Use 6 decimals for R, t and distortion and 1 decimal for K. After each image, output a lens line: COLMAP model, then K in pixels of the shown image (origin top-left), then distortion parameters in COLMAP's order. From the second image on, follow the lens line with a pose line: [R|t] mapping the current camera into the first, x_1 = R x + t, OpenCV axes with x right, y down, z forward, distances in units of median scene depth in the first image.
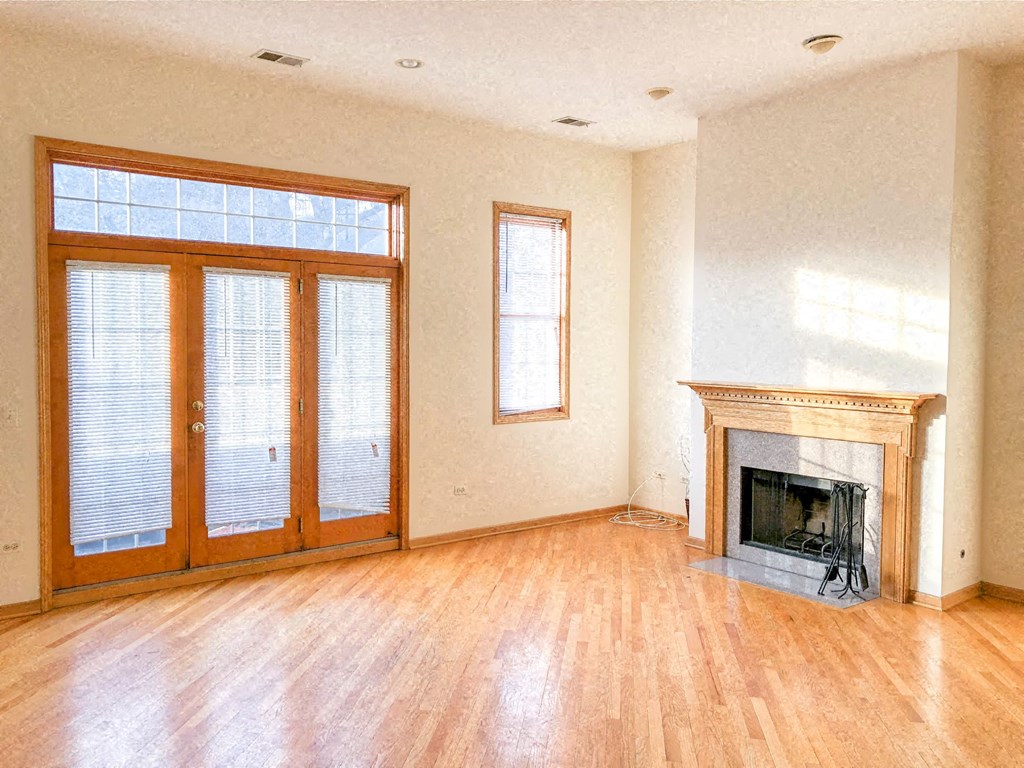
lens RADIAL K [[810.4, 0, 512.0], [0, 810.4, 384.0], [0, 0, 1]] dist [-0.002268, -0.004915]
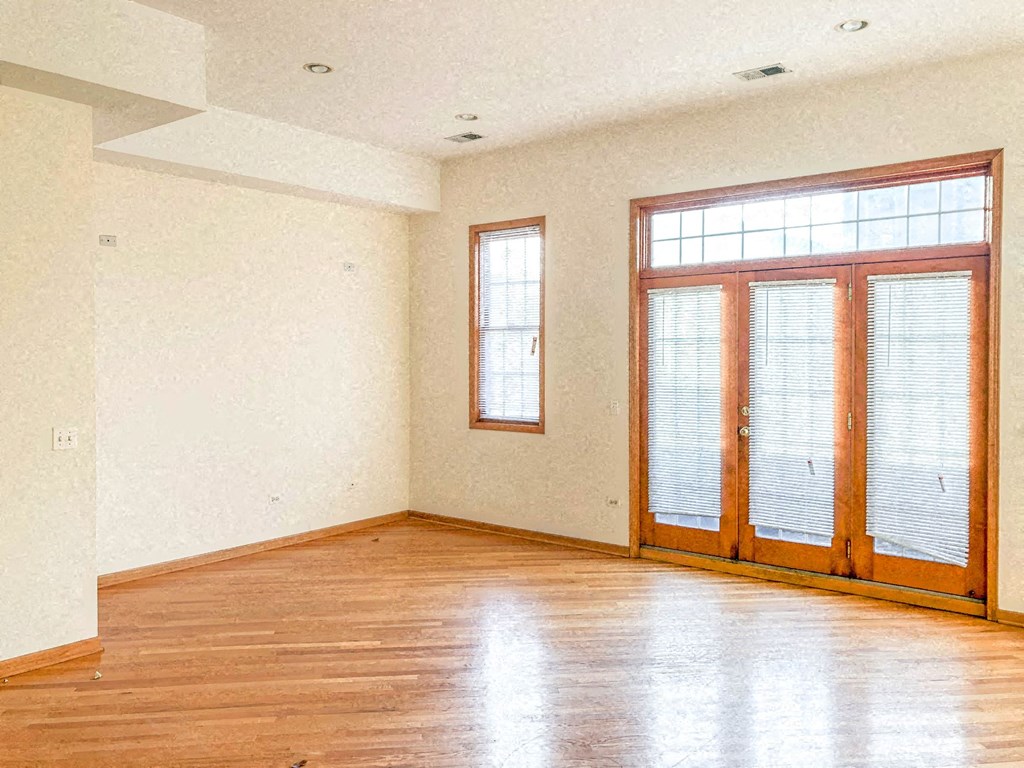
lens RADIAL K [[812.5, 0, 512.0], [0, 812.5, 384.0], [0, 0, 1]] dist [-0.056985, 0.007947]
pose [[0.217031, 0.031492, -0.975657, 0.569675], [-0.042645, 0.998831, 0.022753, -0.020310], [0.975233, 0.036669, 0.218120, 0.438648]]
